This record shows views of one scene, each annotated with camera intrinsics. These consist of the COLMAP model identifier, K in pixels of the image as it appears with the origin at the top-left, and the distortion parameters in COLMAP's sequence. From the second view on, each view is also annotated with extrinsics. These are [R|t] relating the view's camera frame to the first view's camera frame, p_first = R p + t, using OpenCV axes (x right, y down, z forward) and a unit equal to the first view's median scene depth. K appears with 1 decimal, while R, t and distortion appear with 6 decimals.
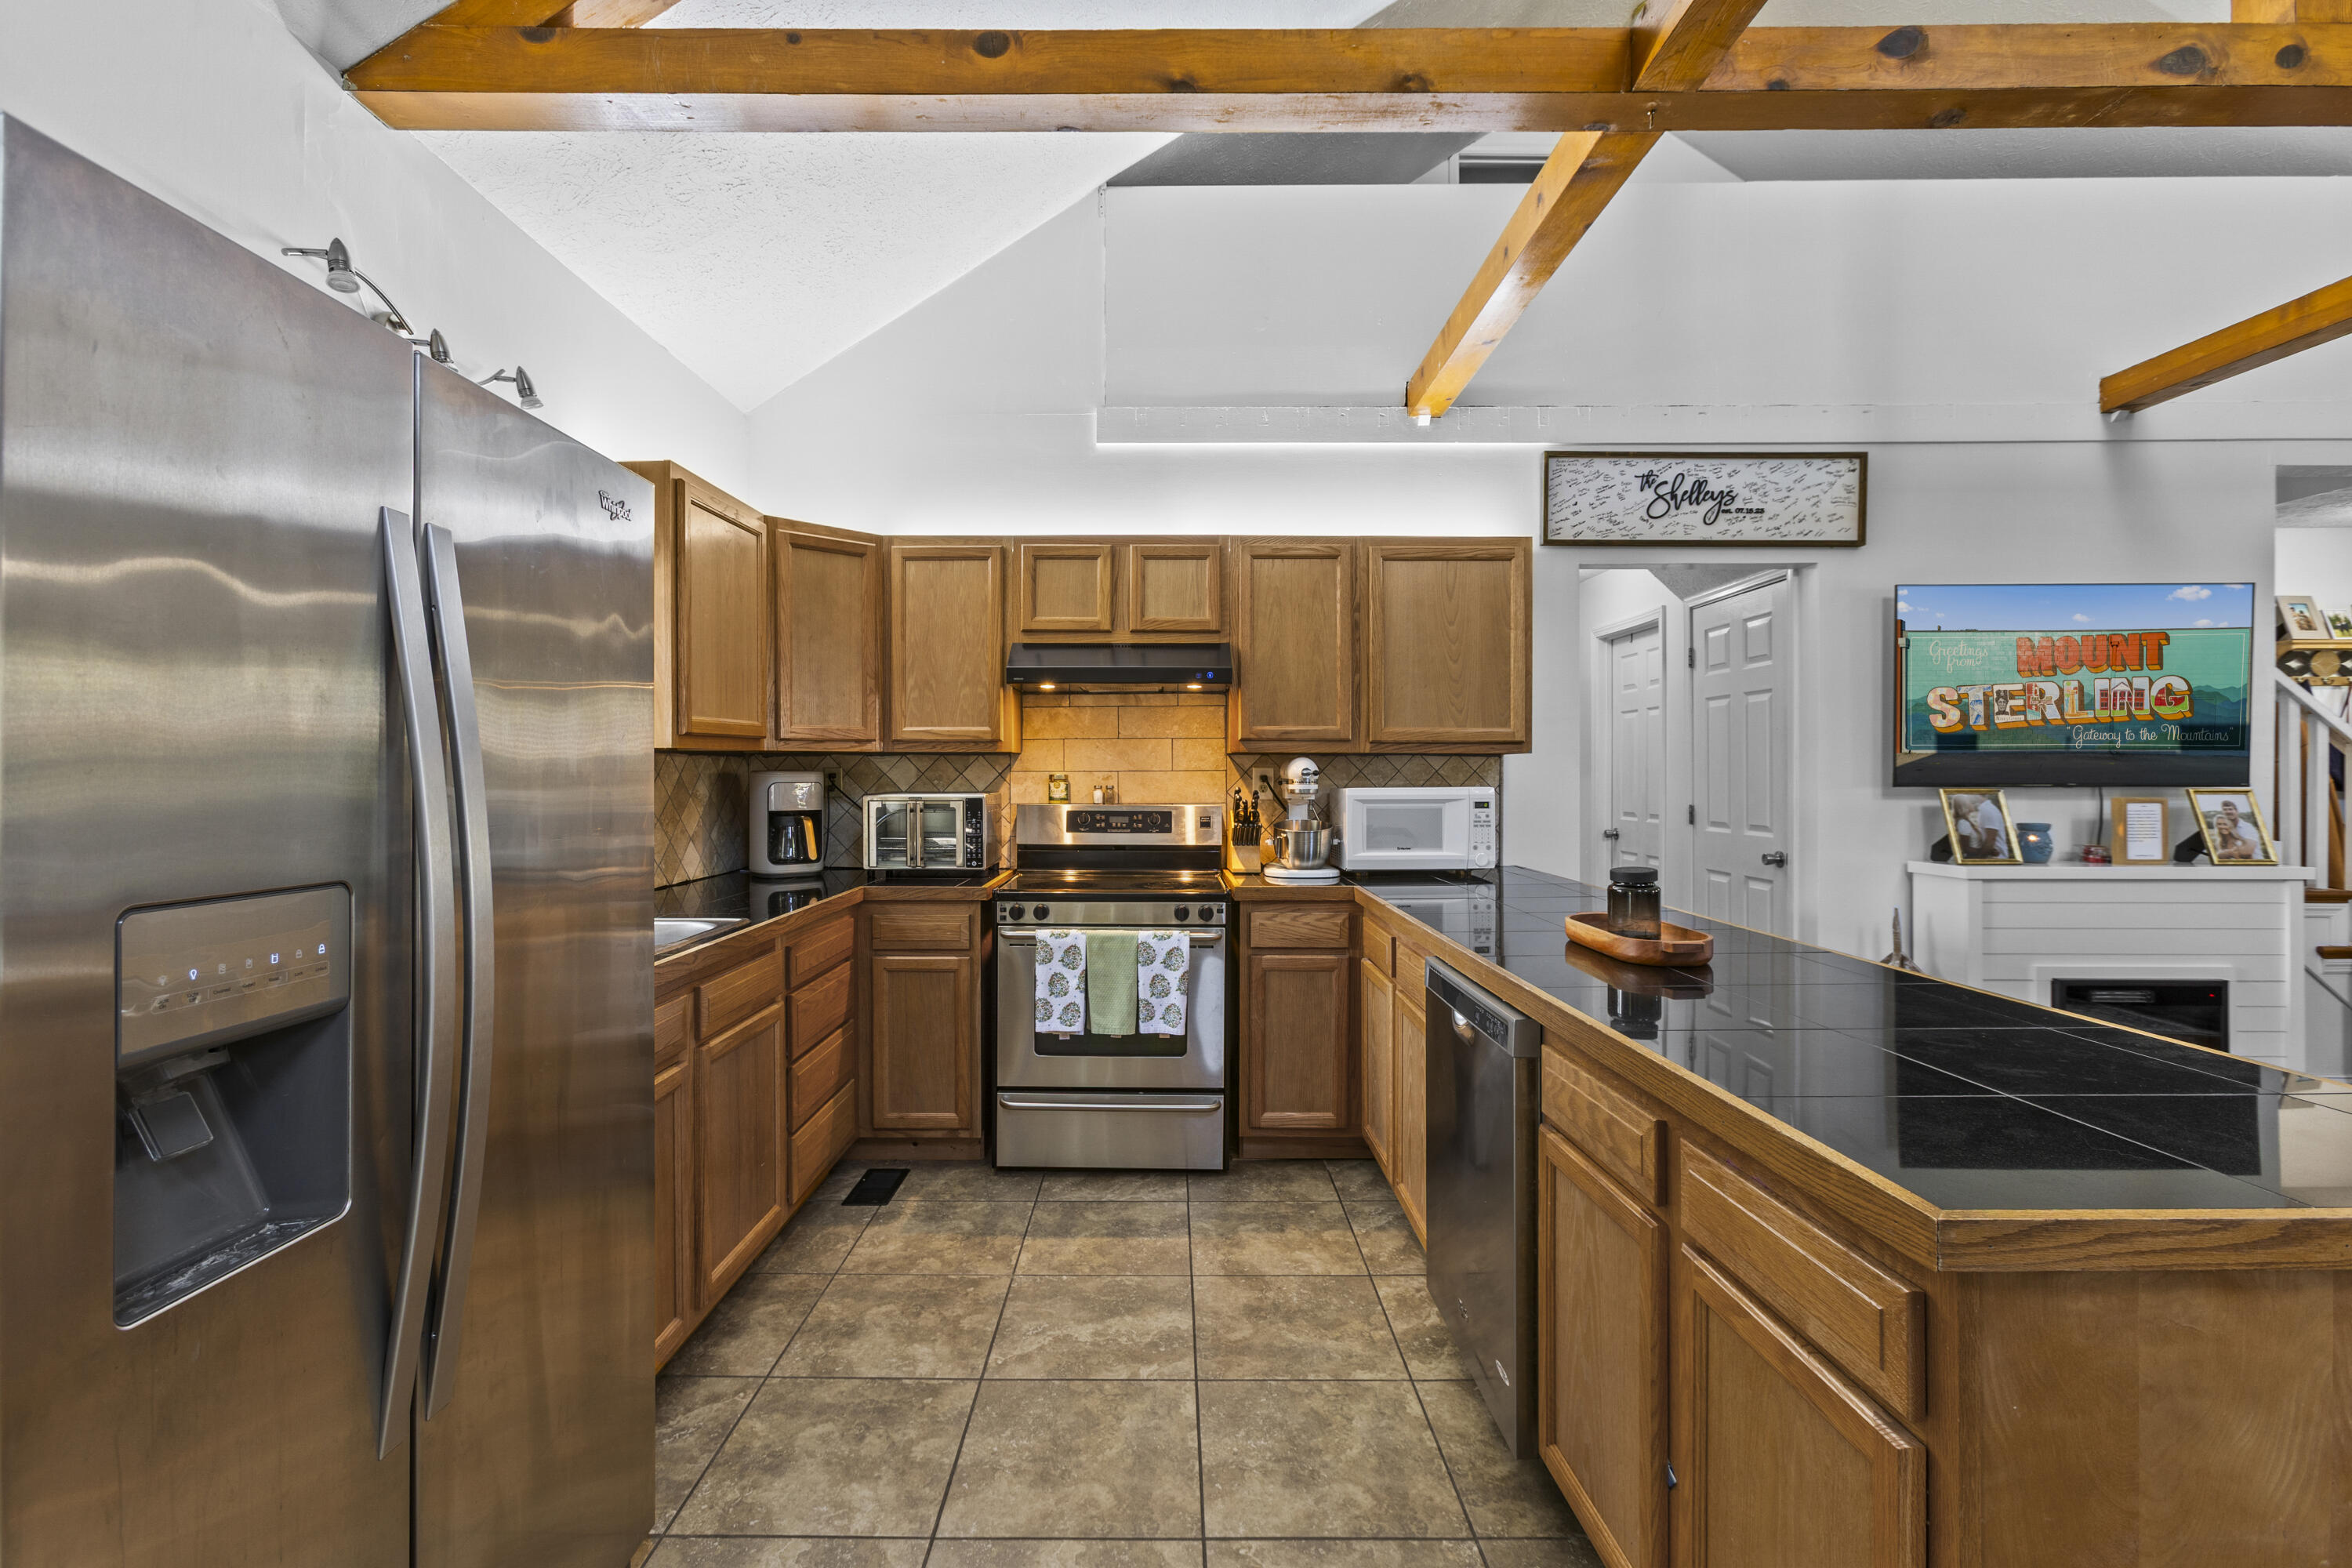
lens RADIAL K [[1049.5, 0, 1175.3], [0, 1049.5, 769.5], [0, 0, 1]] dist [-0.015127, 0.007143]
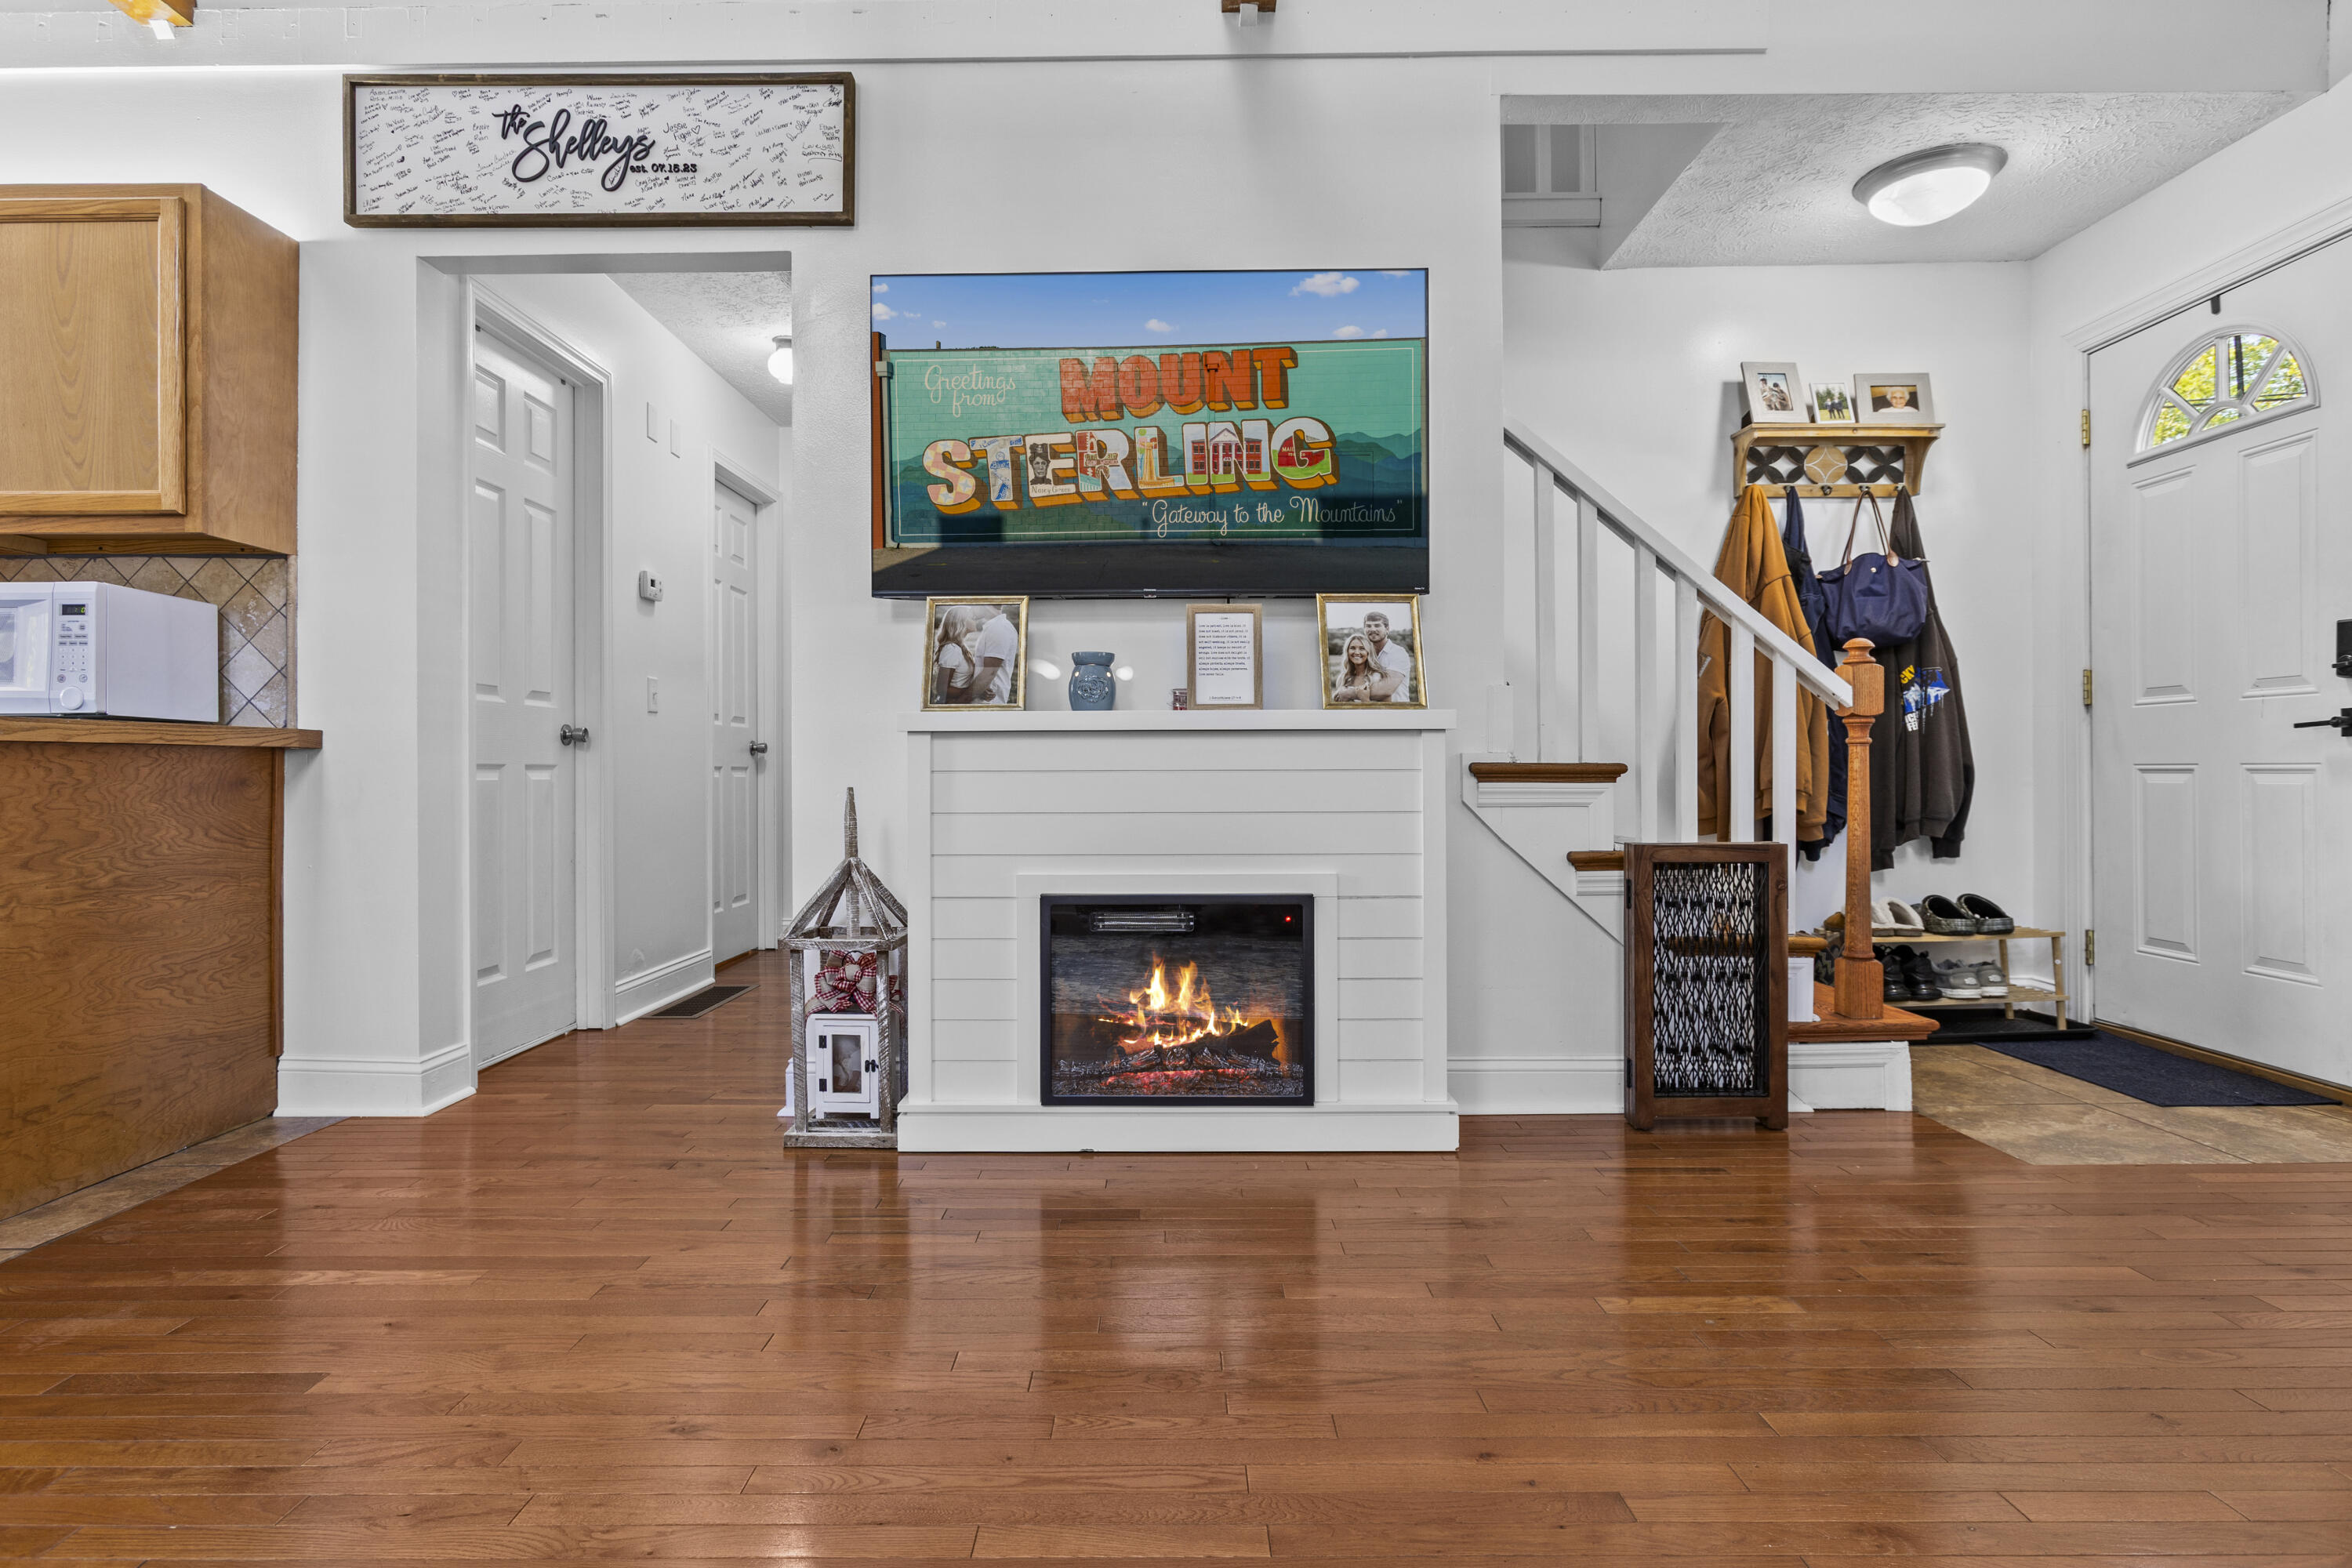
lens RADIAL K [[1251.8, 0, 1152.9], [0, 1251.8, 759.3], [0, 0, 1]] dist [0.019299, -0.010652]
pose [[0.999990, -0.002999, -0.003343, 0.904681], [0.002998, 0.999995, -0.000441, 0.120523], [0.003344, 0.000431, 0.999994, 0.254252]]
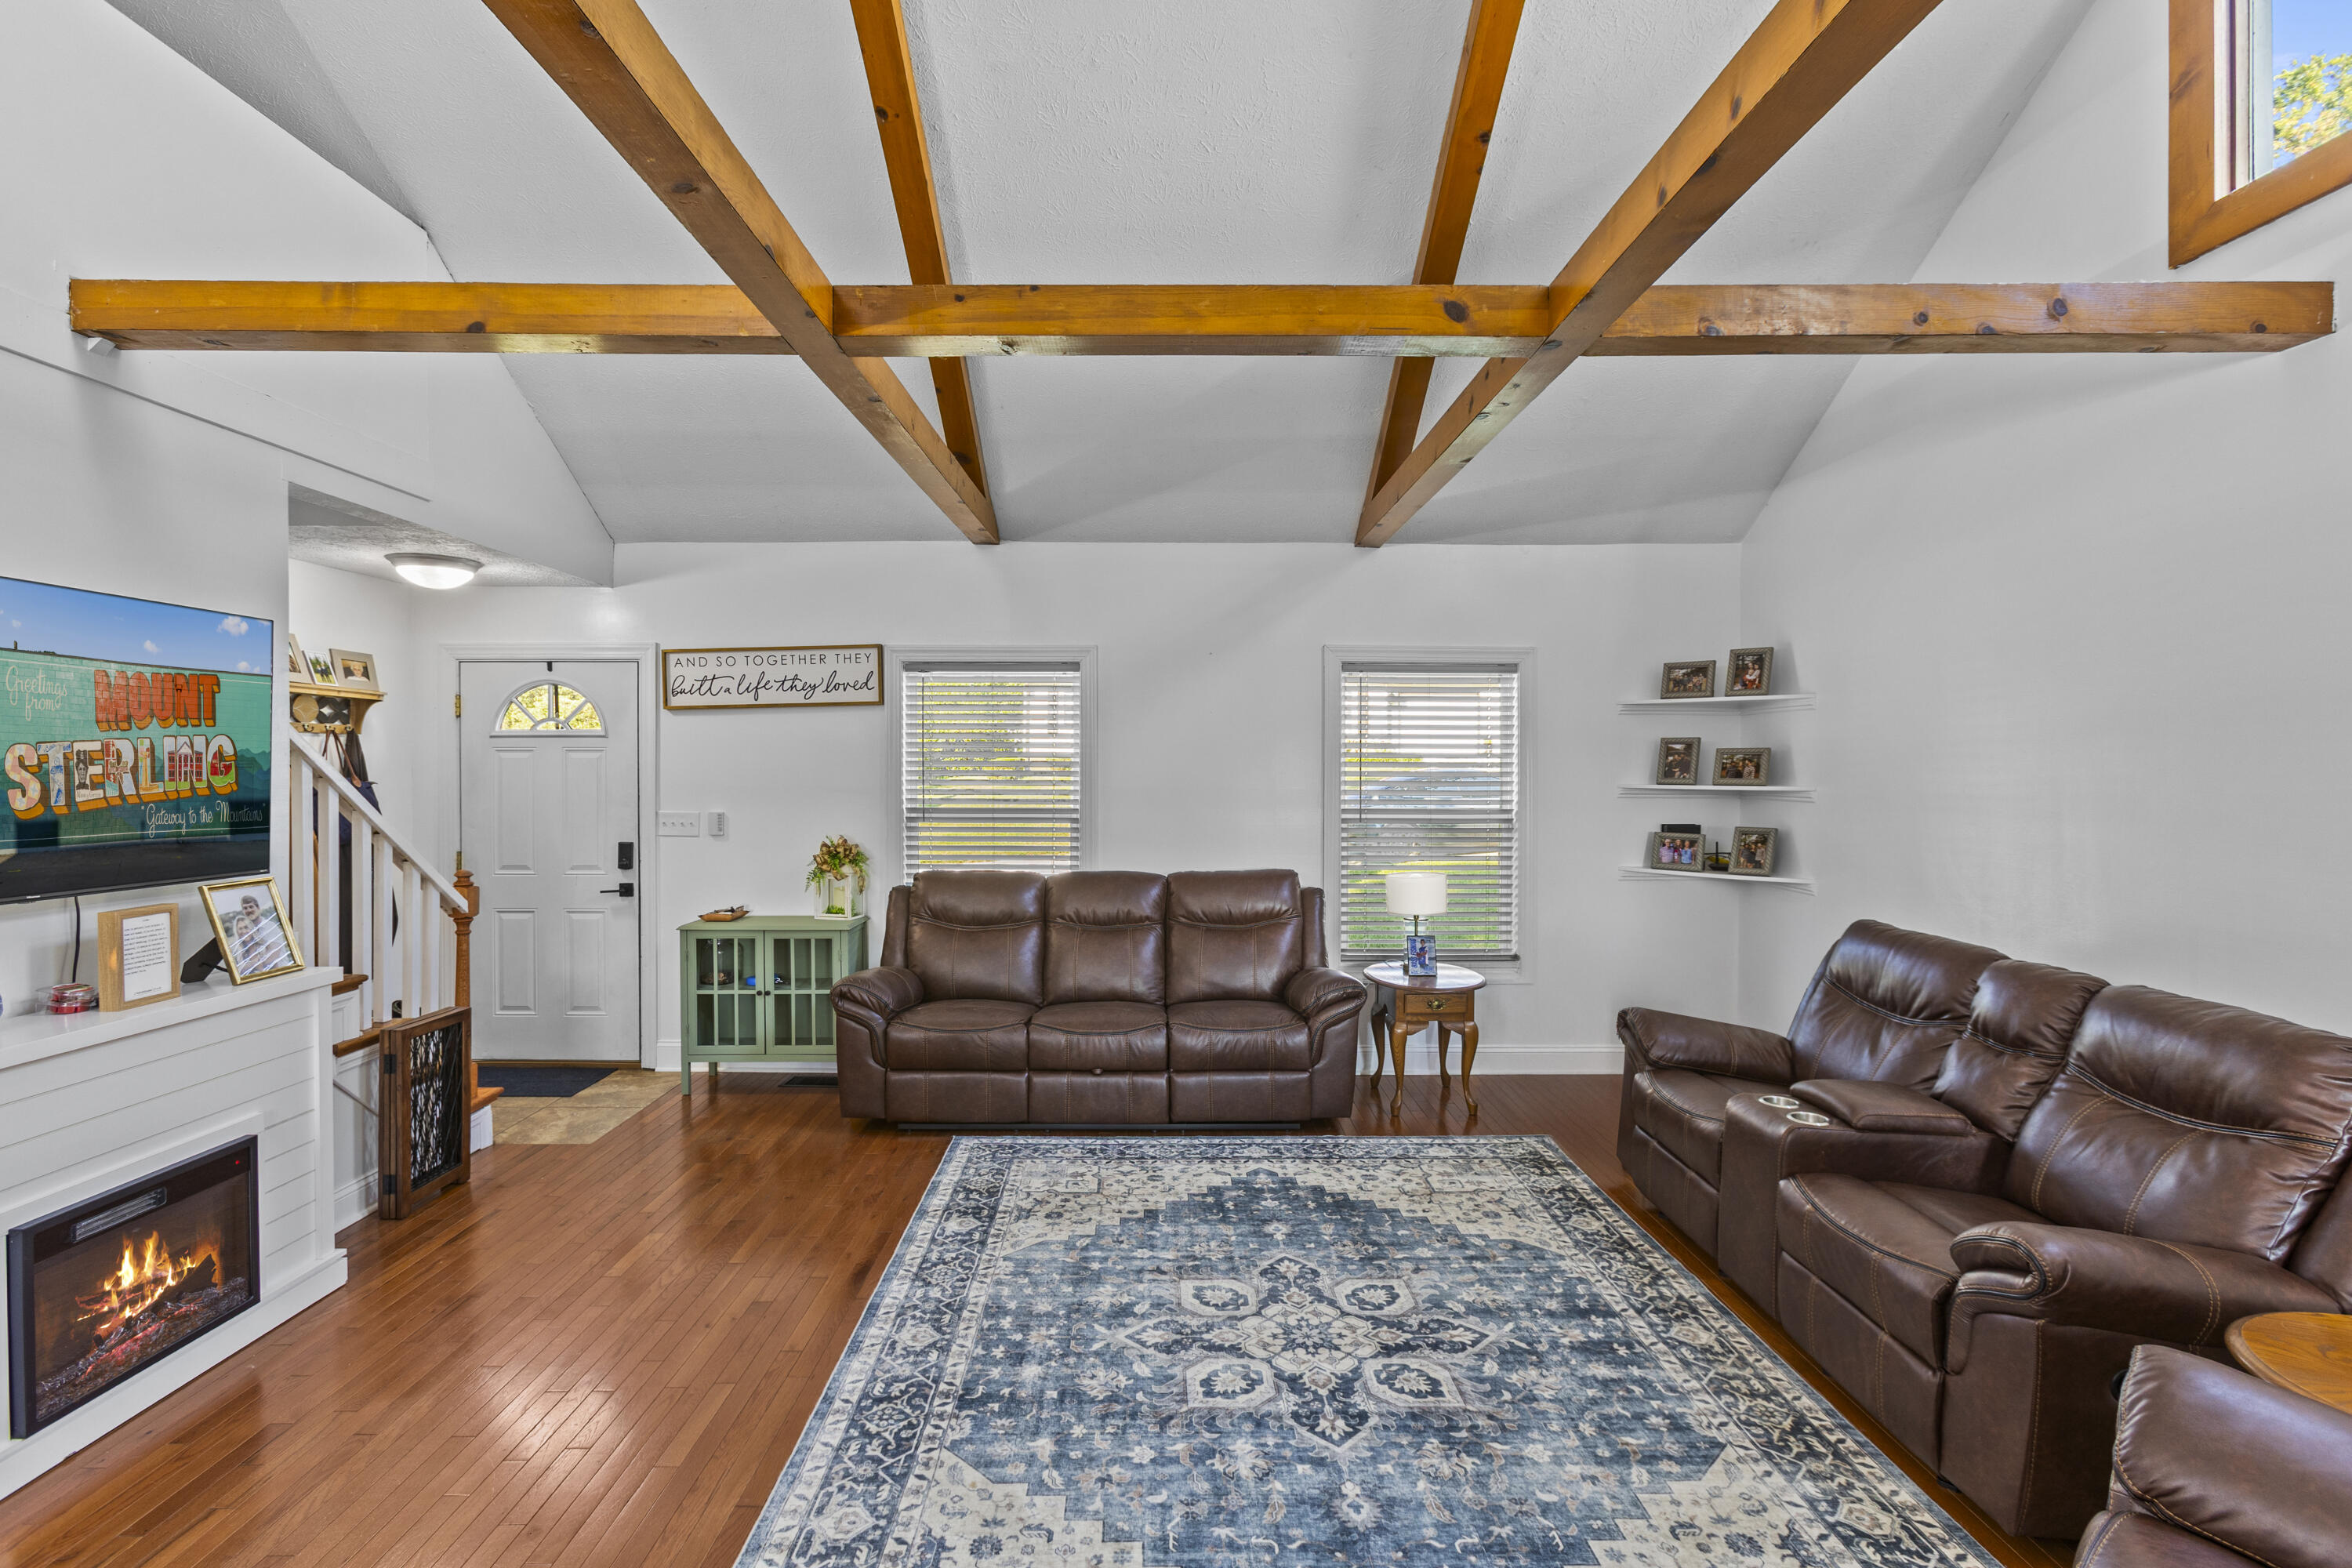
lens RADIAL K [[1049.5, 0, 1157.9], [0, 1049.5, 774.1], [0, 0, 1]] dist [-0.015127, 0.007143]
pose [[0.002511, -0.000093, 0.999997, 0.236833], [-0.004590, 0.999989, 0.000104, -0.064403], [-0.999986, -0.004590, 0.002511, 0.334339]]
